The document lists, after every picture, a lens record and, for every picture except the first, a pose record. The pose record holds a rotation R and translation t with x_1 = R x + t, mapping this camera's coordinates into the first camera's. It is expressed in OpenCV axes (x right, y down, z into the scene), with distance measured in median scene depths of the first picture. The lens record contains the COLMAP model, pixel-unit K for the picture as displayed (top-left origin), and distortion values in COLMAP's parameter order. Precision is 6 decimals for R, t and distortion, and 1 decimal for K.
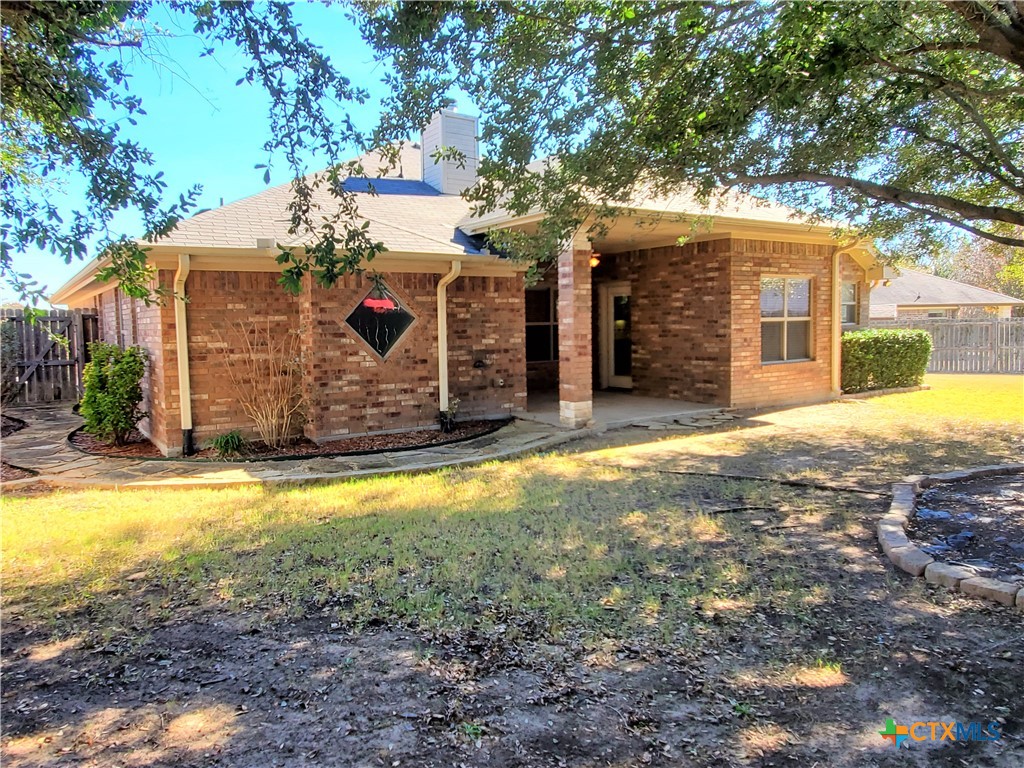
lens RADIAL K [[716.9, 0, 494.6], [0, 716.9, 380.8], [0, 0, 1]] dist [0.001791, 0.005428]
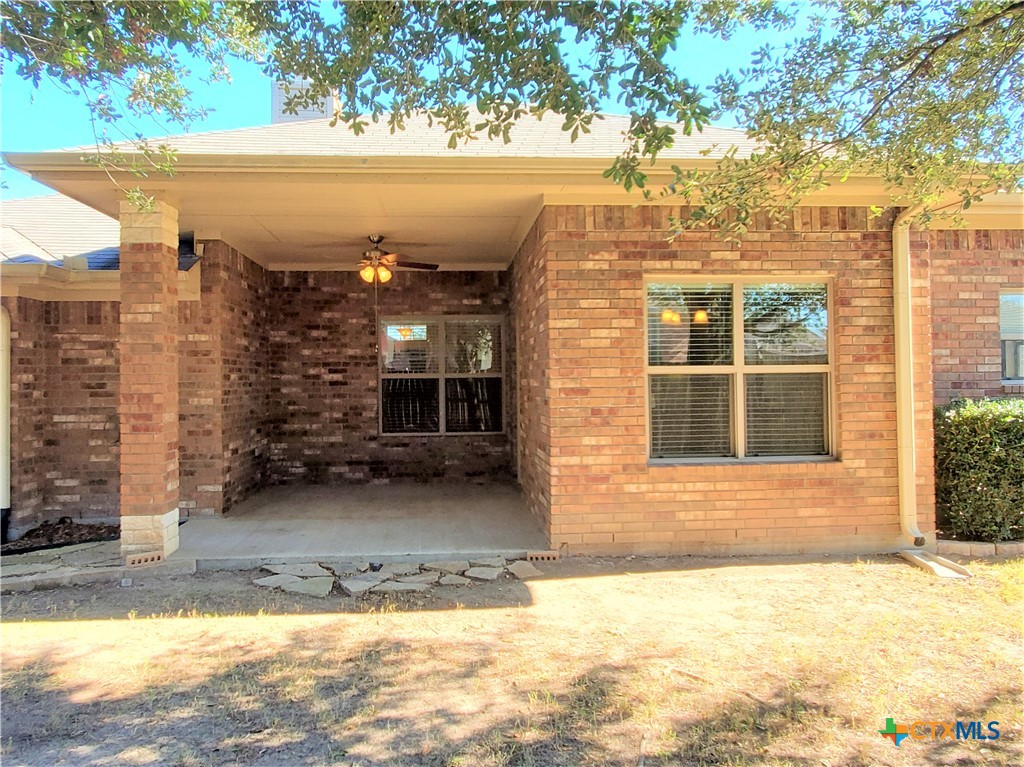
lens RADIAL K [[716.9, 0, 494.6], [0, 716.9, 380.3], [0, 0, 1]] dist [0.001791, 0.005428]
pose [[0.867928, 0.010655, -0.496576, 0.514802], [-0.046926, 0.997057, -0.060625, -0.044270], [0.494468, 0.075920, 0.865874, 0.531996]]
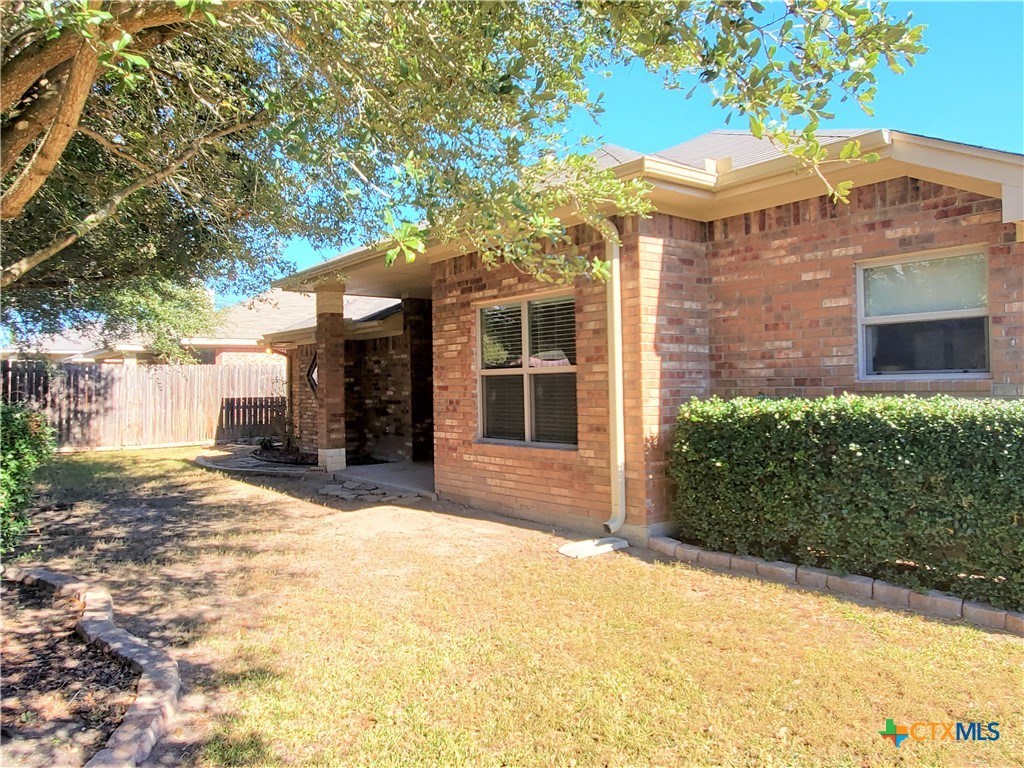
lens RADIAL K [[708.8, 0, 512.0], [0, 708.8, 384.0], [0, 0, 1]] dist [-0.002281, 0.003944]
pose [[0.100981, 0.015944, -0.994761, 1.008378], [-0.064697, 0.997860, 0.009426, -0.082308], [0.992783, 0.063406, 0.101796, 0.959413]]
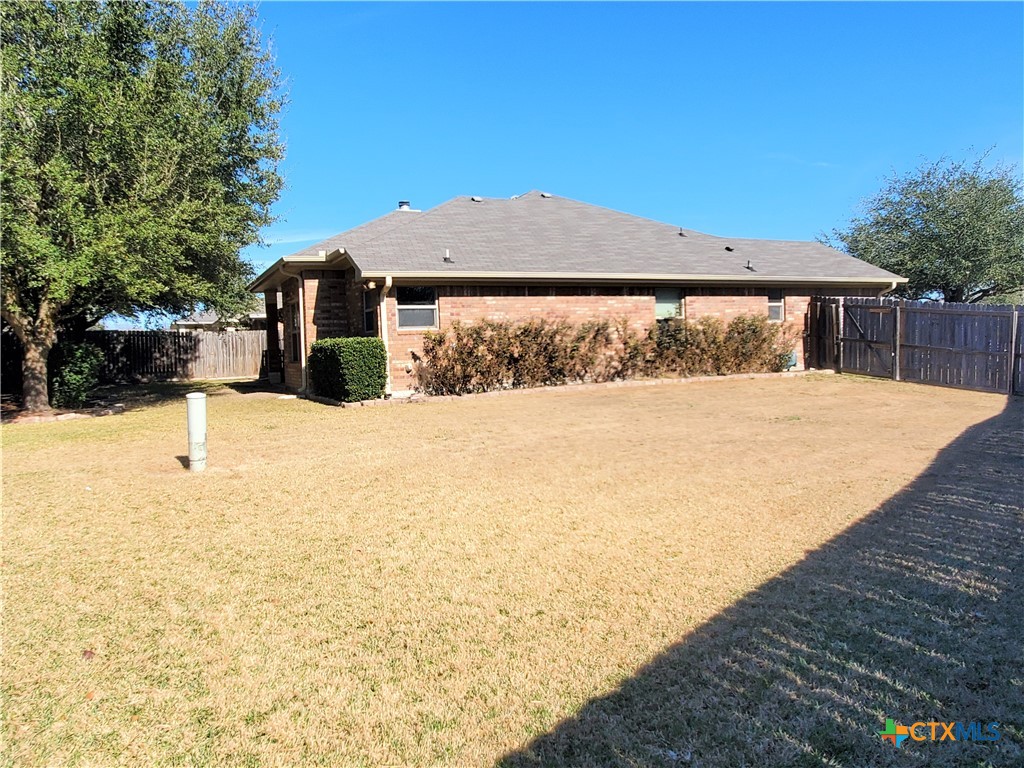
lens RADIAL K [[708.8, 0, 512.0], [0, 708.8, 384.0], [0, 0, 1]] dist [-0.002281, 0.003944]
pose [[-0.115213, 0.075772, -0.990447, 1.835337], [-0.040958, 0.995876, 0.080952, -0.118749], [0.992496, 0.049894, -0.111634, 1.664633]]
